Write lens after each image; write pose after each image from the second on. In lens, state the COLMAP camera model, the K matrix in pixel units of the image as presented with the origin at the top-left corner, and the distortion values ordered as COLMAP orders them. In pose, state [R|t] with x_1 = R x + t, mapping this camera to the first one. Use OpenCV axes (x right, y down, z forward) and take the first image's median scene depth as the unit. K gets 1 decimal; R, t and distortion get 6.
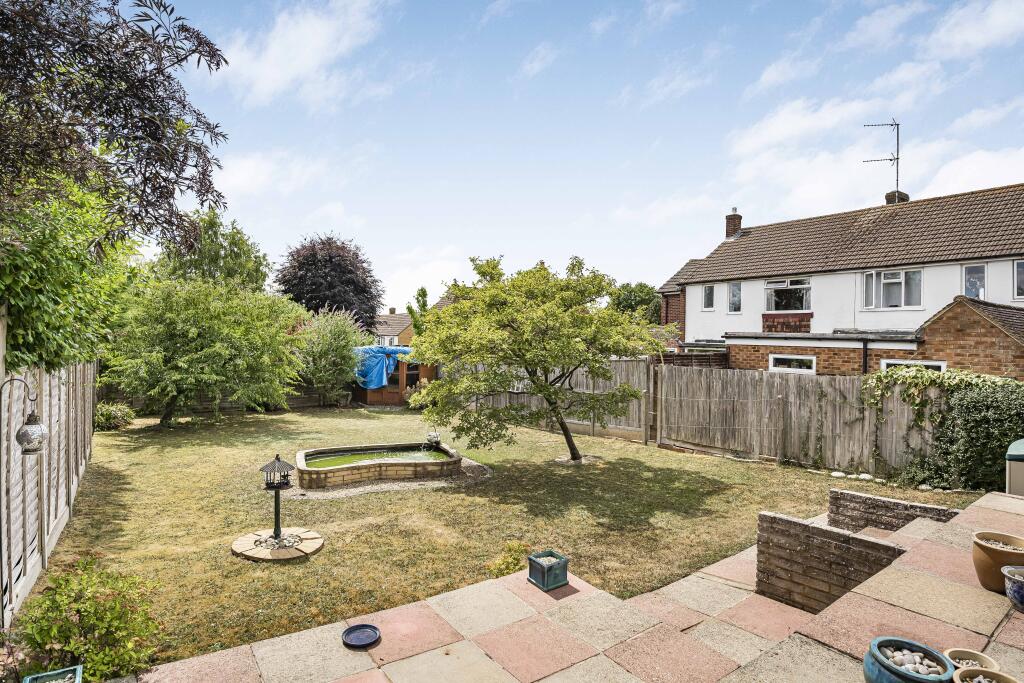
lens RADIAL K [[548.4, 0, 512.0], [0, 548.4, 341.5], [0, 0, 1]] dist [-0.082725, 0.000052]
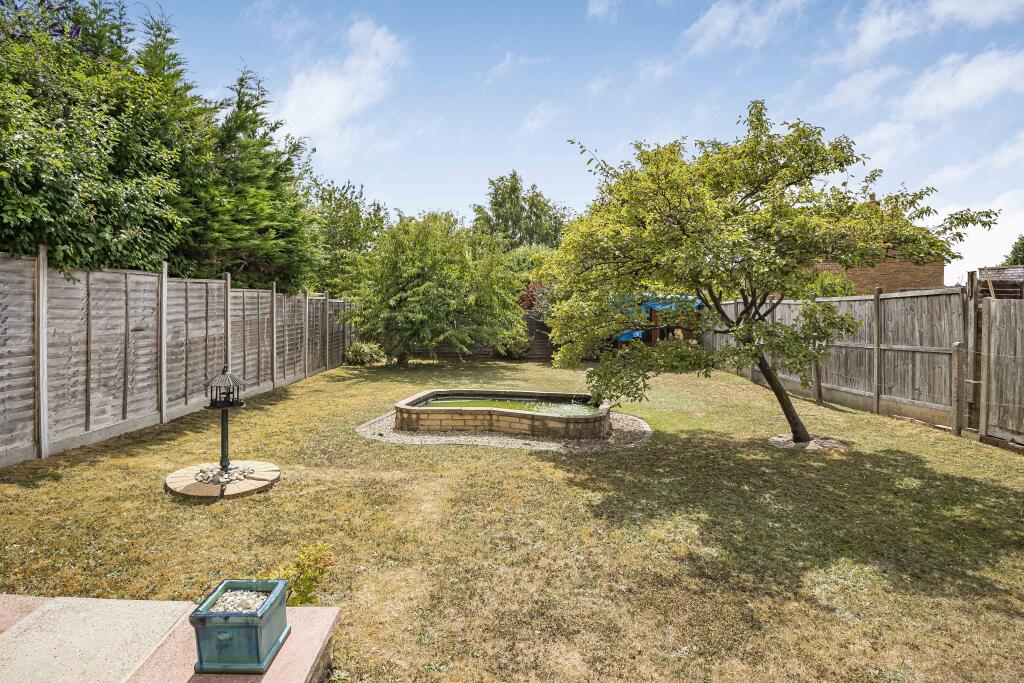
lens RADIAL K [[544.3, 0, 512.9], [0, 544.3, 307.0], [0, 0, 1]] dist [-0.050358, 0.000706]
pose [[0.826157, 0.000229, -0.563439, 0.230198], [-0.001408, 0.999998, -0.001657, 0.072425], [0.563438, 0.002162, 0.826156, 0.354179]]
